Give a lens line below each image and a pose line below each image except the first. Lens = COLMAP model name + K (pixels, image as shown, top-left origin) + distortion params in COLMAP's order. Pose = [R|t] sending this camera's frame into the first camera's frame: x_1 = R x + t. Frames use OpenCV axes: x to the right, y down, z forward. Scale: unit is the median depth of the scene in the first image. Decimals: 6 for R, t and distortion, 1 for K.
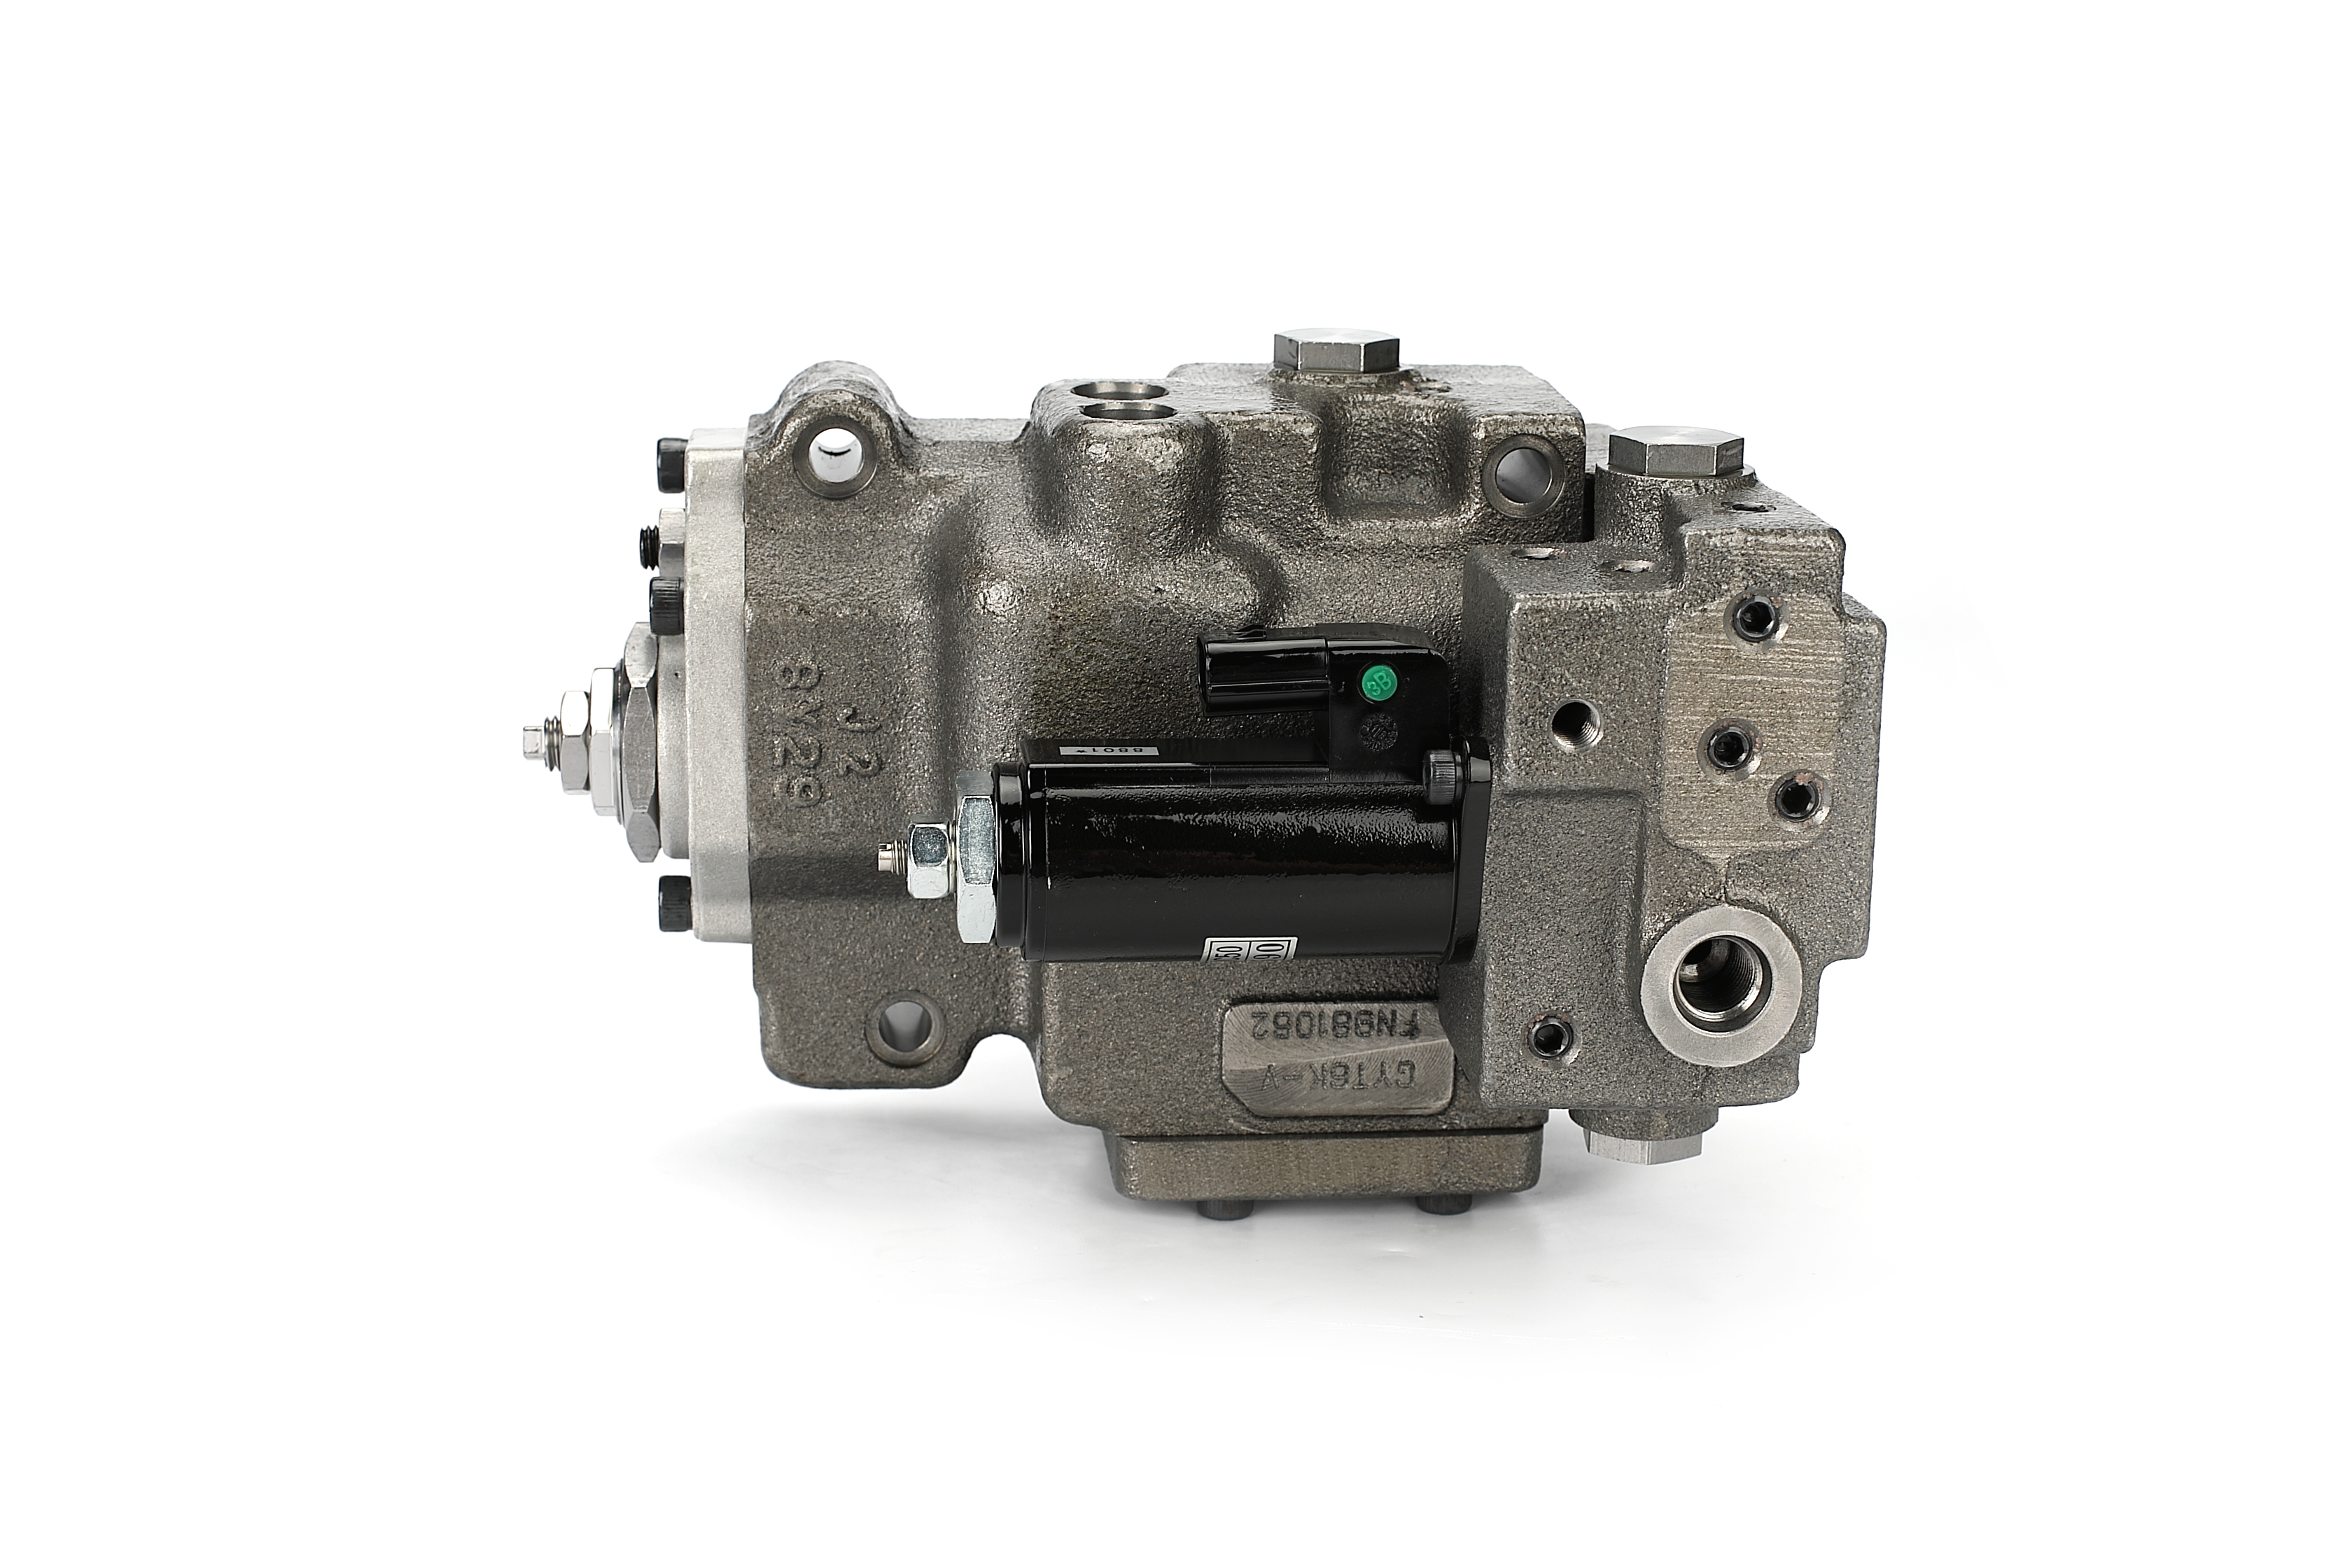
lens RADIAL K [[3507.0, 0, 1177.0], [0, 3507.0, 783.4], [0, 0, 1]] dist [-0.153075, 0.000000]
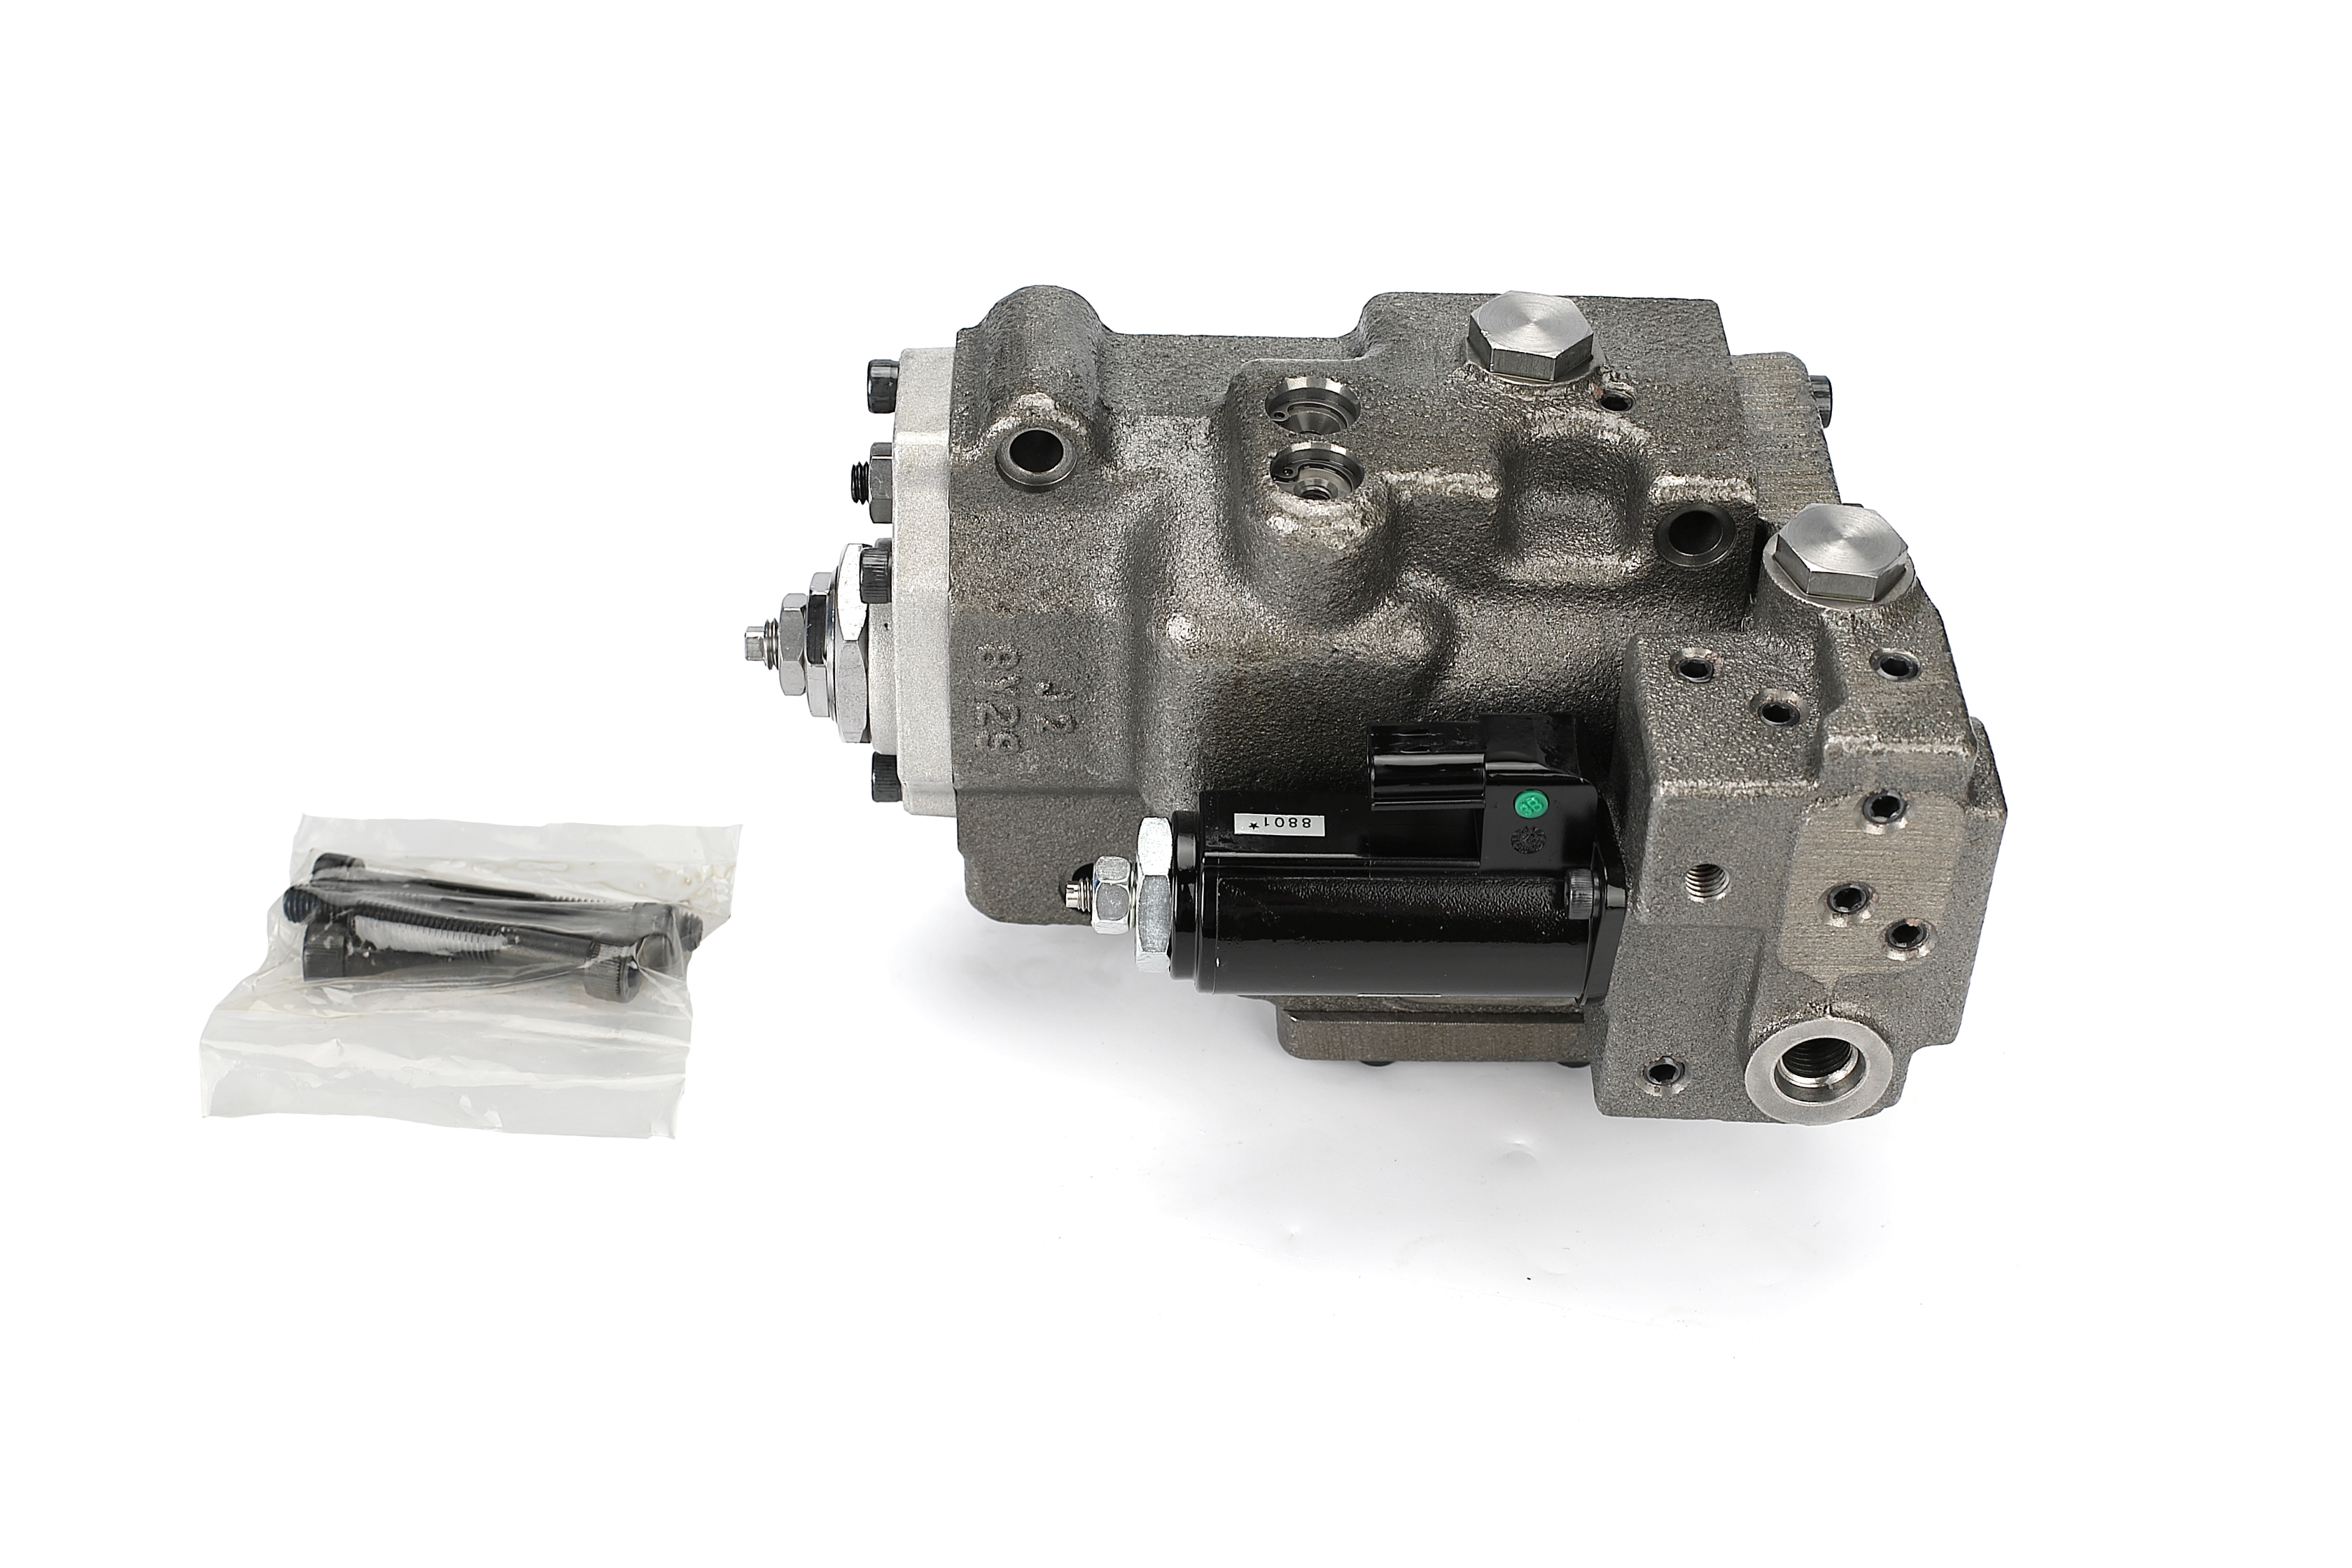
lens RADIAL K [[3507.0, 0, 1173.9], [0, 3507.0, 779.3], [0, 0, 1]] dist [-0.153075, 0.000000]
pose [[0.996257, 0.062267, -0.059950, 0.011882], [-0.030571, 0.902580, 0.429435, -0.469107], [0.080850, -0.425995, 0.901106, 0.024163]]
